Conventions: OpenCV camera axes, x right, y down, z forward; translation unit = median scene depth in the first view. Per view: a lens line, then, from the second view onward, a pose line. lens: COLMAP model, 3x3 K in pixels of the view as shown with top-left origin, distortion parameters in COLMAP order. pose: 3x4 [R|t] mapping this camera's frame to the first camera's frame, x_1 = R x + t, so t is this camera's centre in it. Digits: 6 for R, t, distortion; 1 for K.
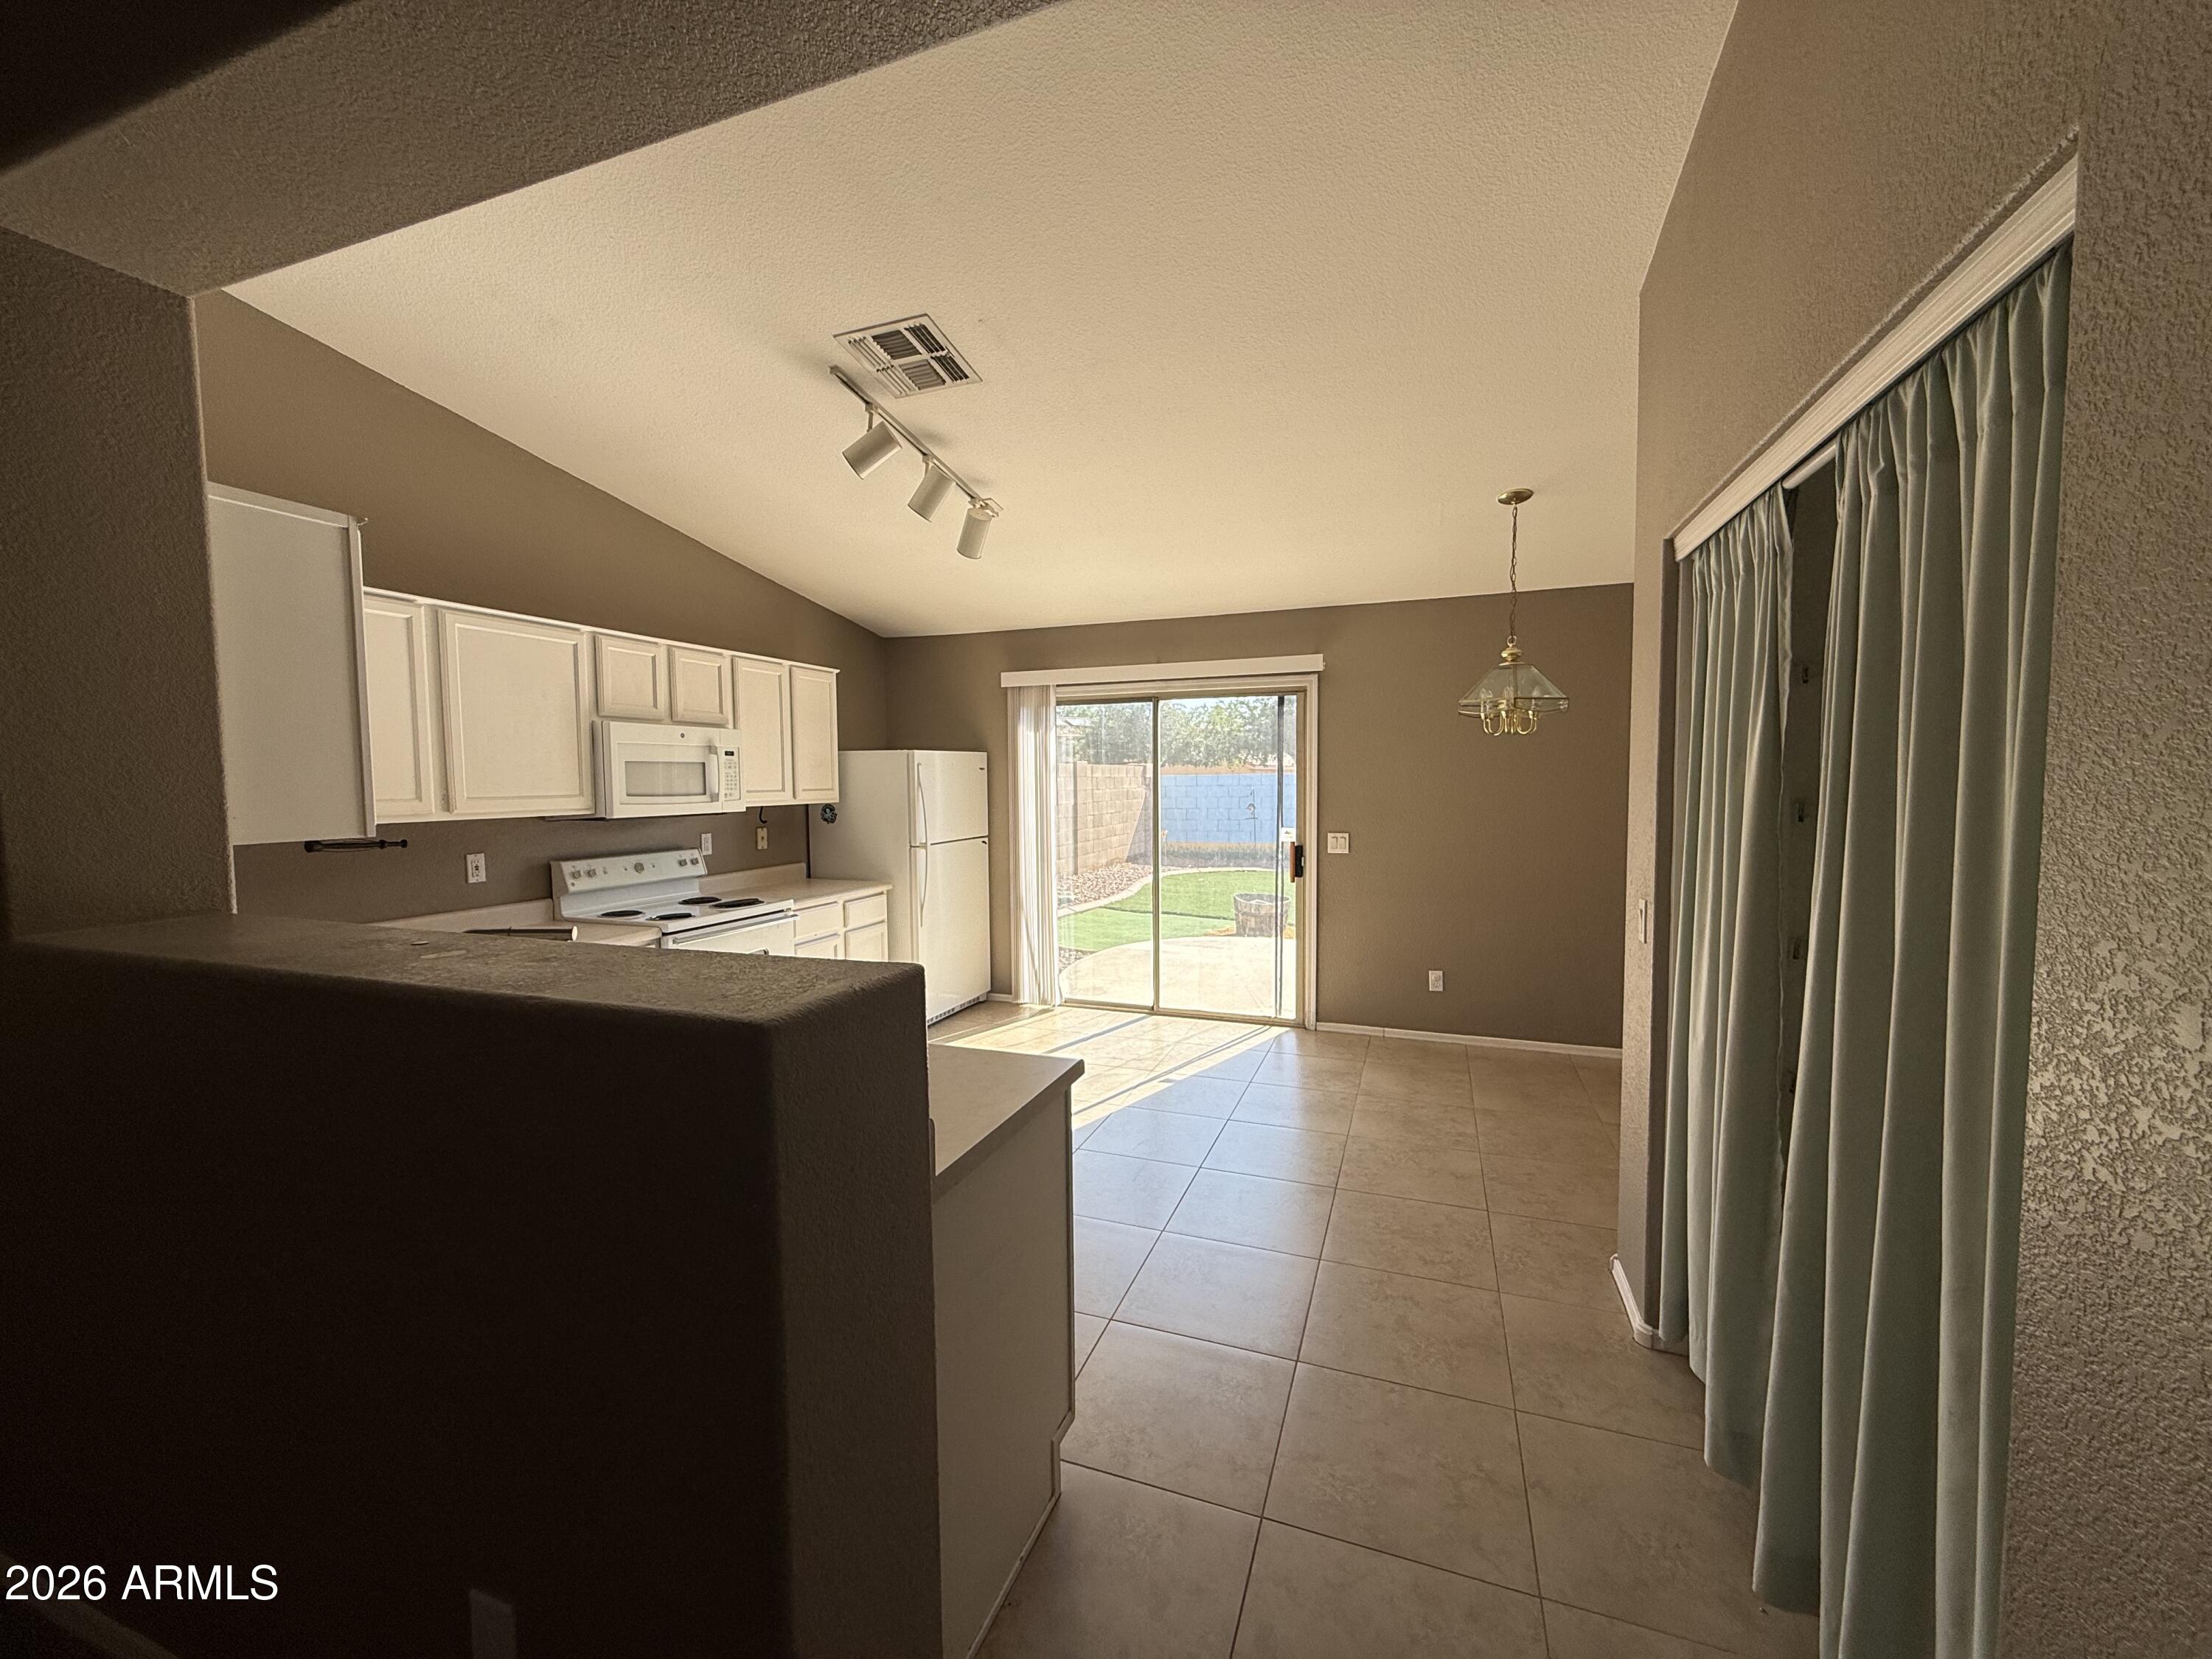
lens RADIAL K [[884.4, 0, 1101.9], [0, 884.4, 832.7], [0, 0, 1]] dist [-0.001275, 0.000001]
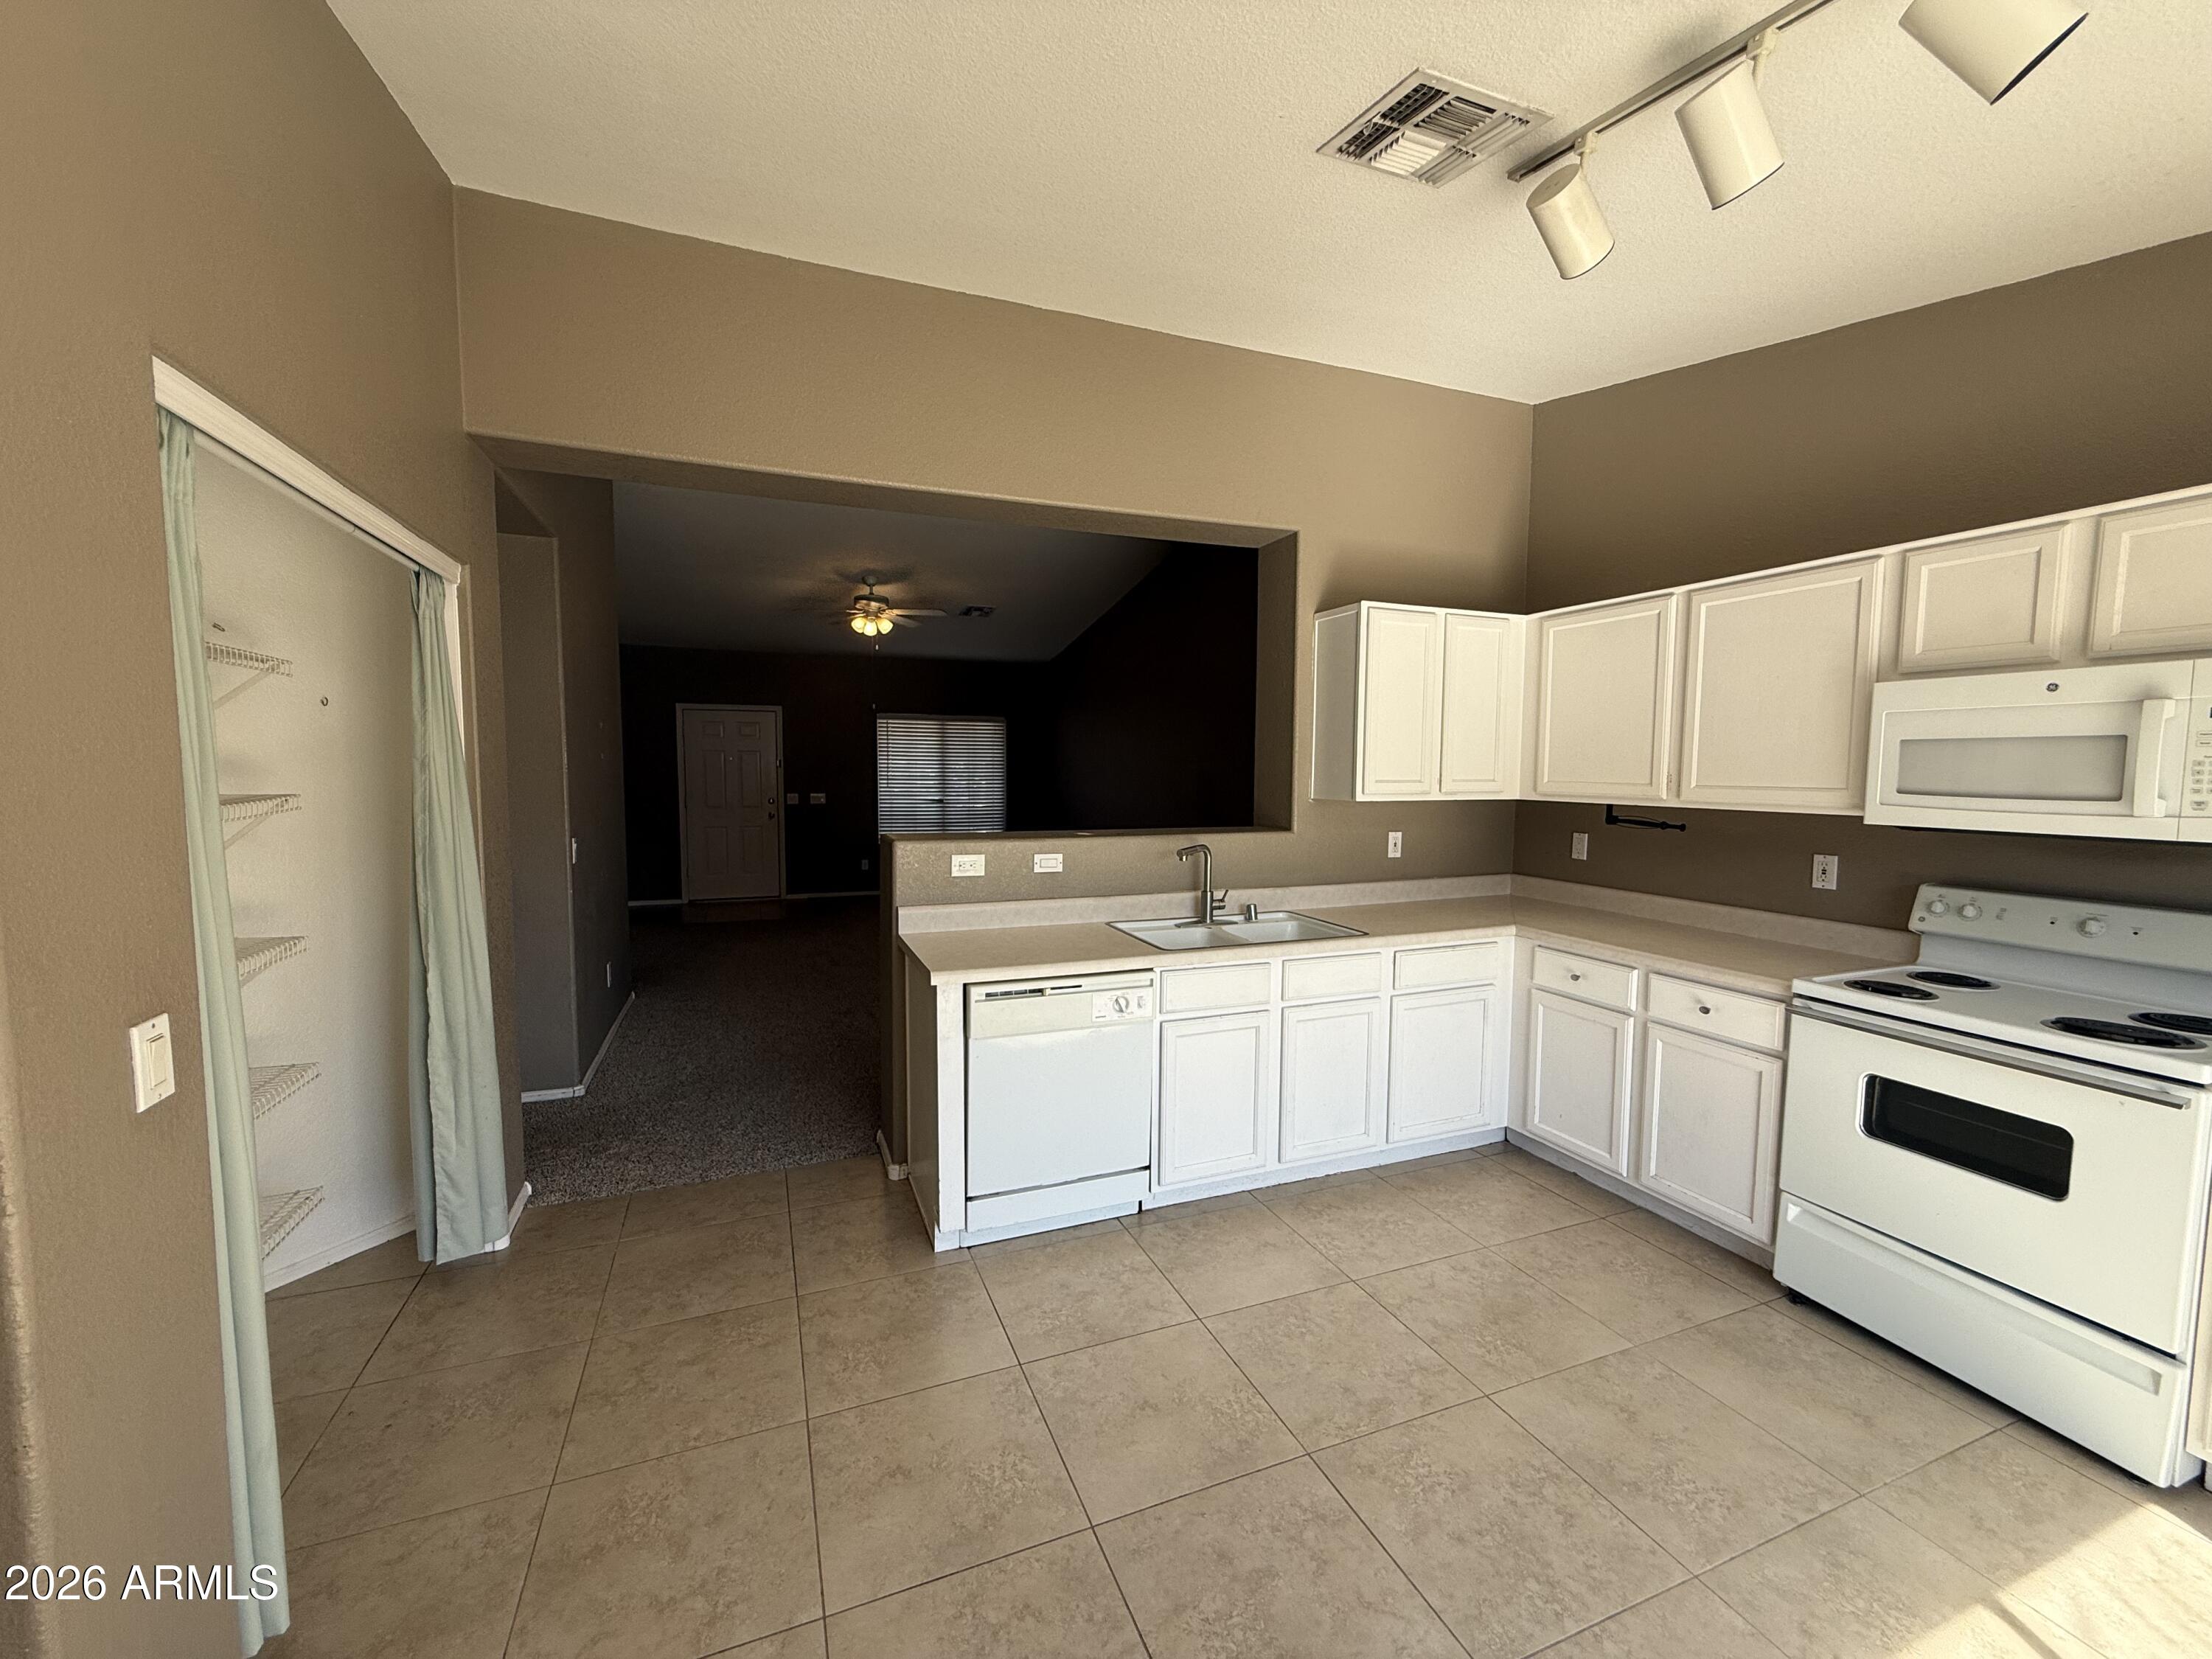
lens RADIAL K [[884.4, 0, 1101.8], [0, 884.4, 838.4], [0, 0, 1]] dist [-0.001275, 0.000001]
pose [[-0.744897, 0.058869, -0.664578, 0.358202], [-0.039252, 0.990507, 0.131737, -0.074180], [0.666024, 0.124217, -0.735515, 1.142483]]
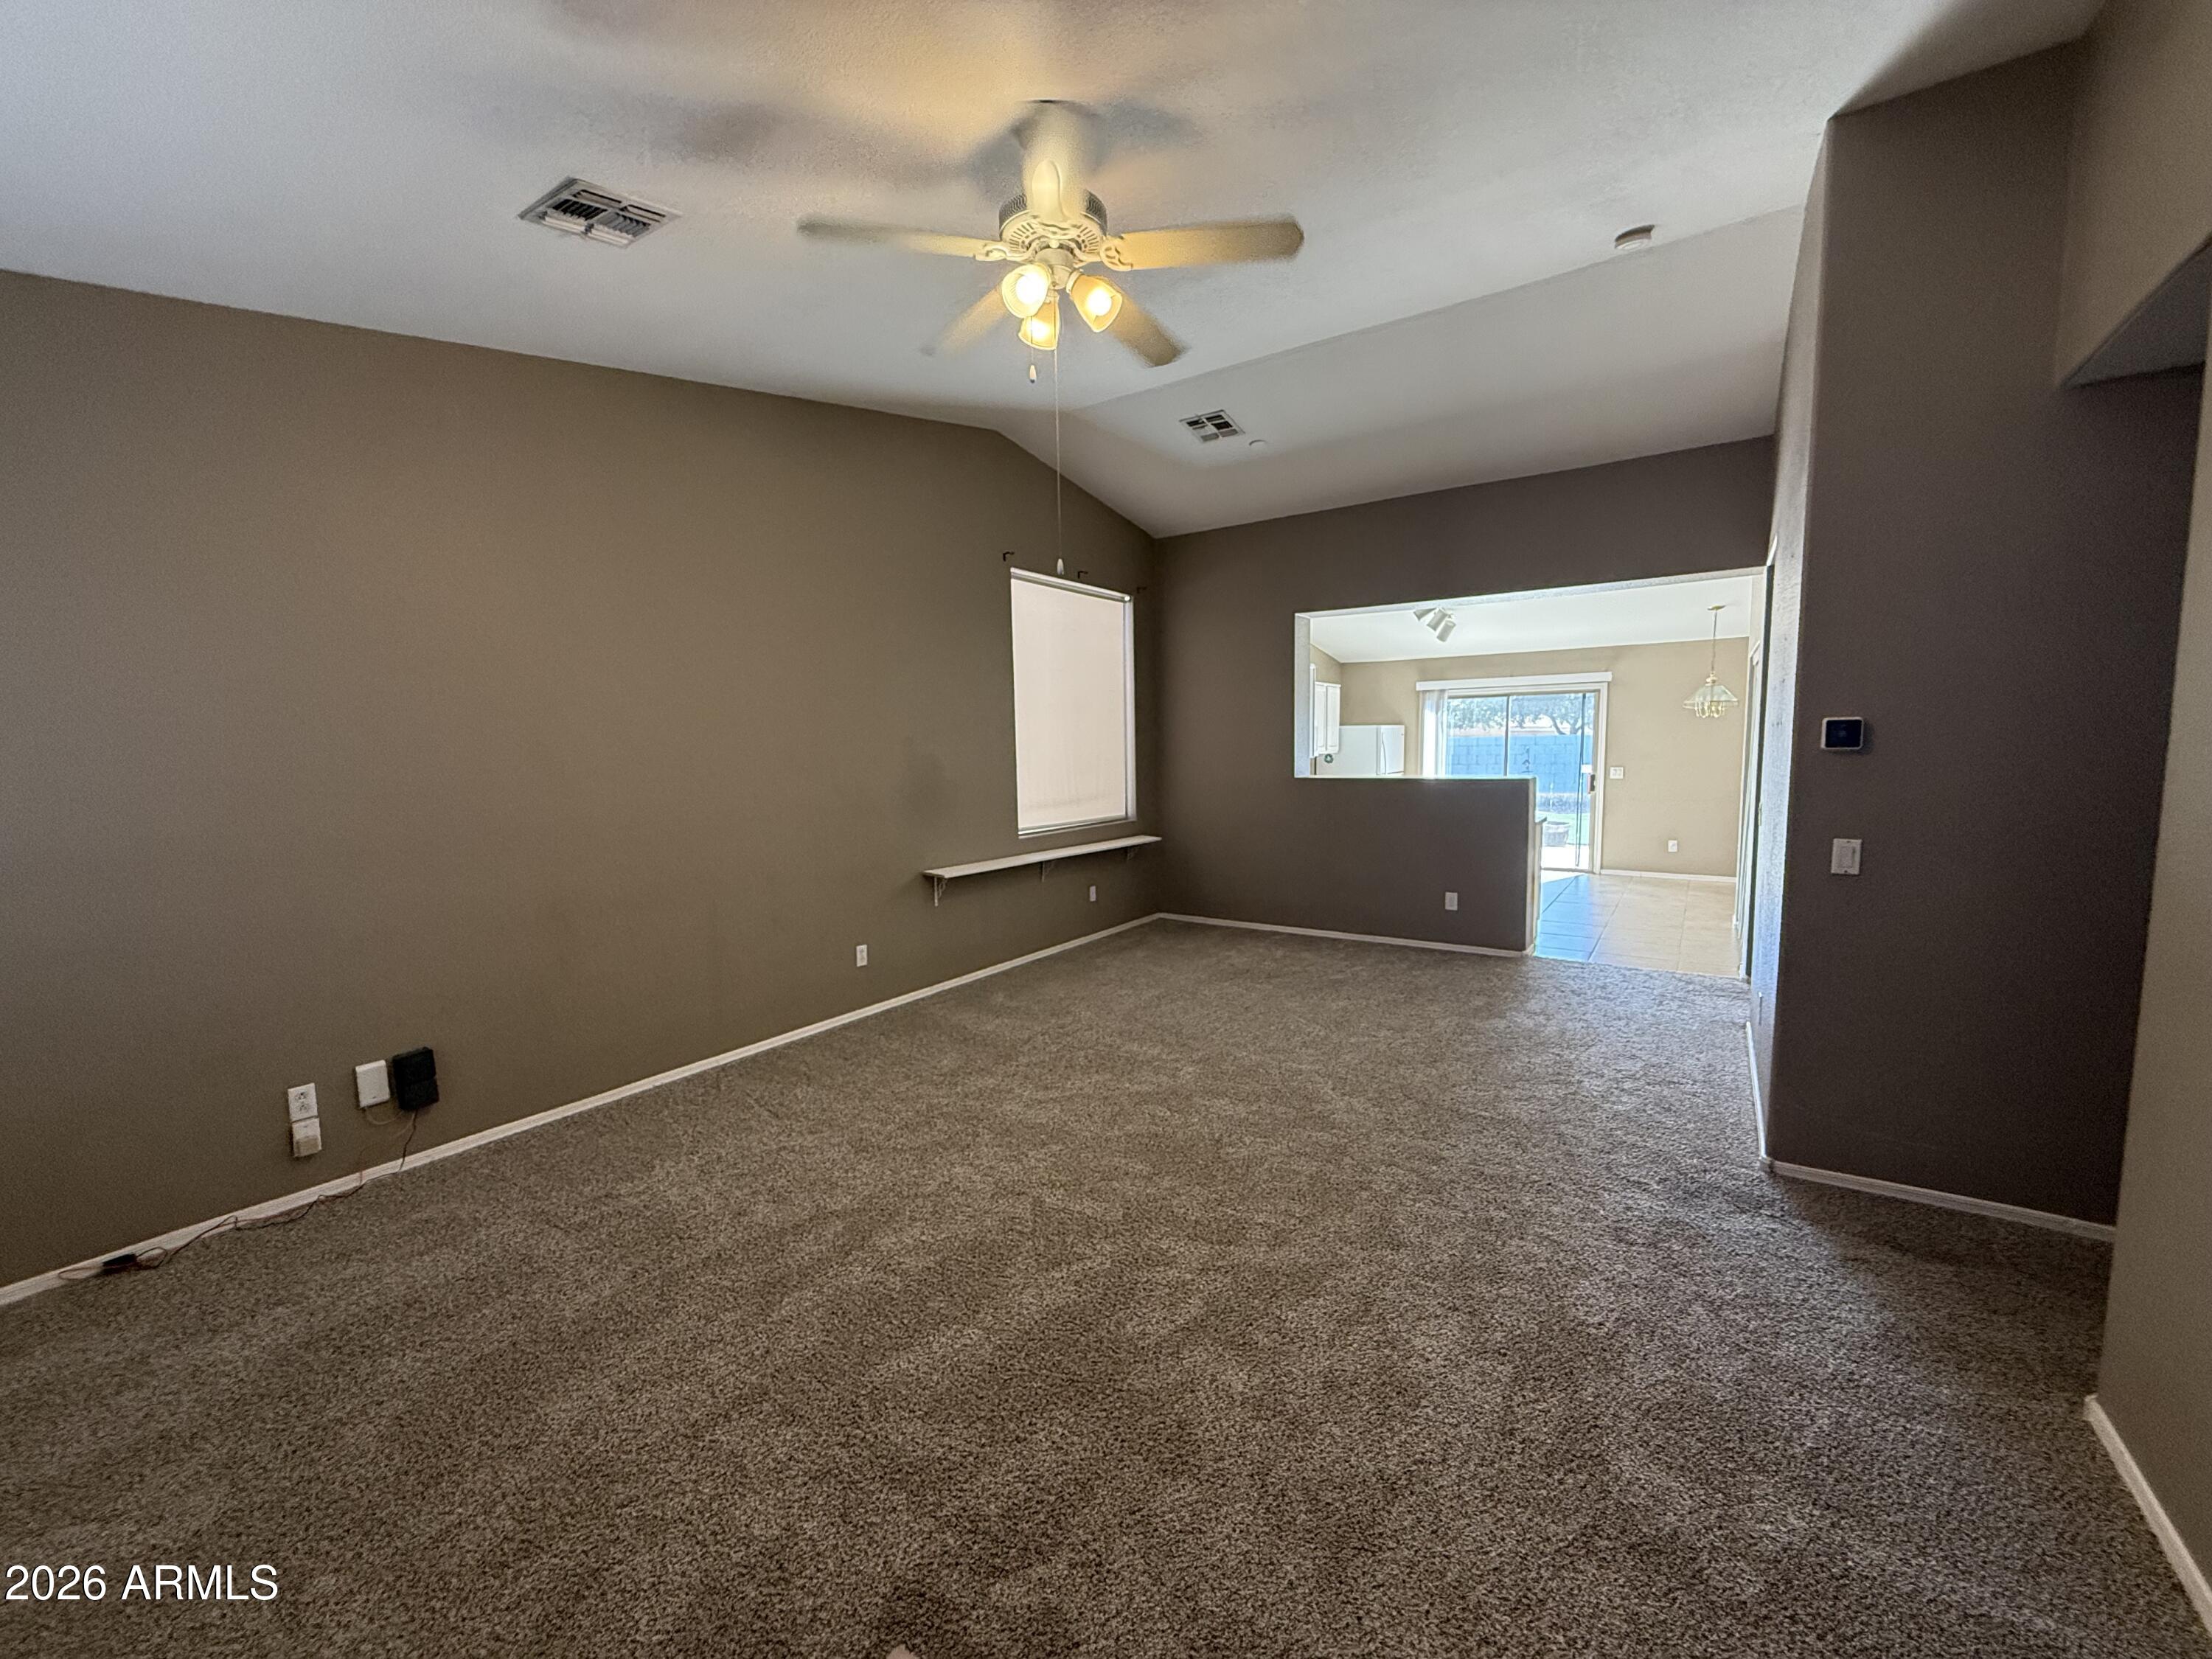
lens RADIAL K [[884.4, 0, 1108.1], [0, 884.4, 827.7], [0, 0, 1]] dist [-0.001275, 0.000001]
pose [[0.972290, 0.017856, -0.233097, -0.334714], [-0.010111, 0.999358, 0.034378, 0.072842], [0.233561, -0.031069, 0.971846, -1.051657]]
